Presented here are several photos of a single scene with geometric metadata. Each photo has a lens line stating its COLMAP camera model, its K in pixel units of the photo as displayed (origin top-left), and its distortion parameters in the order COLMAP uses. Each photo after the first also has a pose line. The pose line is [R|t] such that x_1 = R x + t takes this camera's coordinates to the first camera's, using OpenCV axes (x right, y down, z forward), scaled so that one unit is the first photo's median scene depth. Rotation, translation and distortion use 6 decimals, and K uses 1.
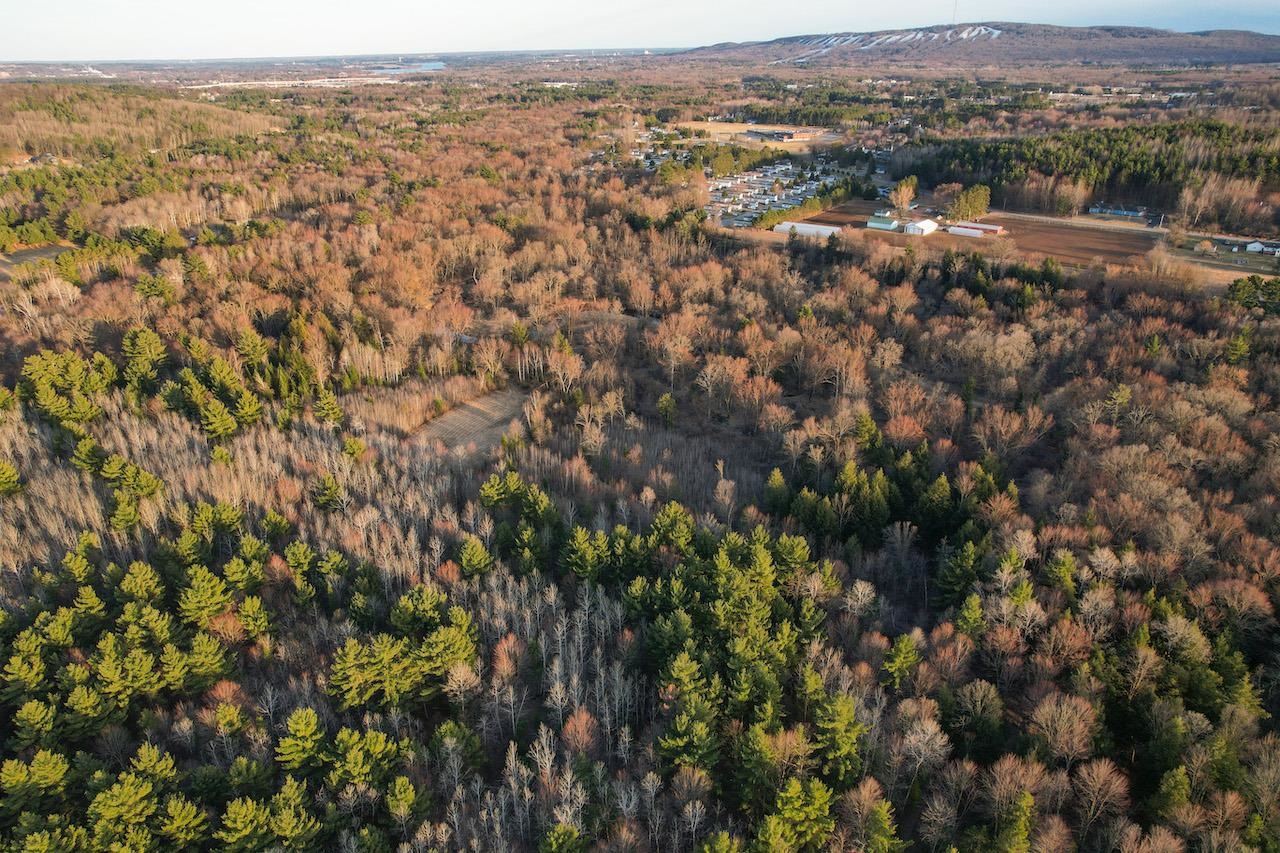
lens RADIAL K [[820.6, 0, 640.0], [0, 820.6, 426.5], [0, 0, 1]] dist [-0.087478, 0.078568]
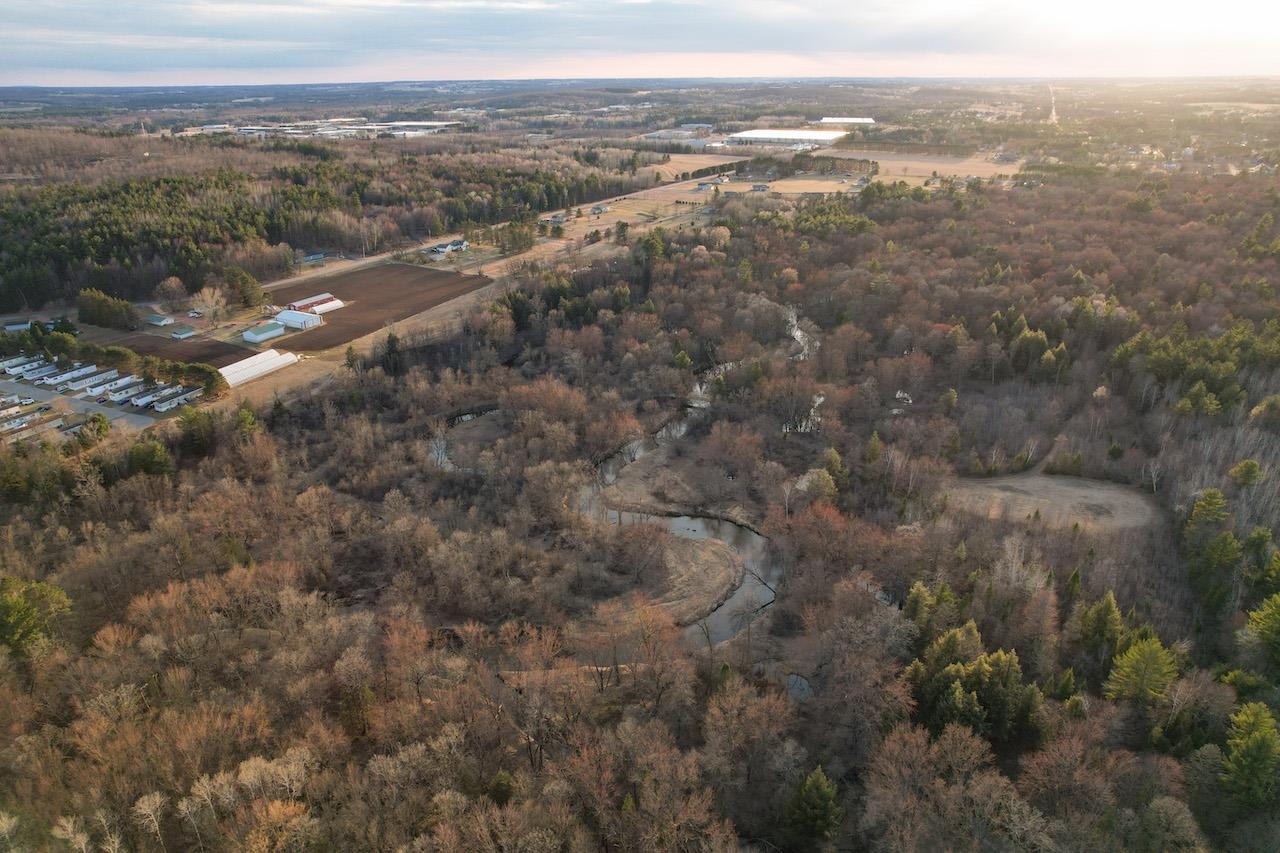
lens RADIAL K [[818.2, 0, 638.0], [0, 818.2, 421.0], [0, 0, 1]] dist [-0.071187, 0.064265]
pose [[-0.170835, -0.368487, 0.913801, -0.339072], [0.429970, 0.806588, 0.405637, -0.235076], [-0.886533, 0.462204, 0.020645, 0.490151]]
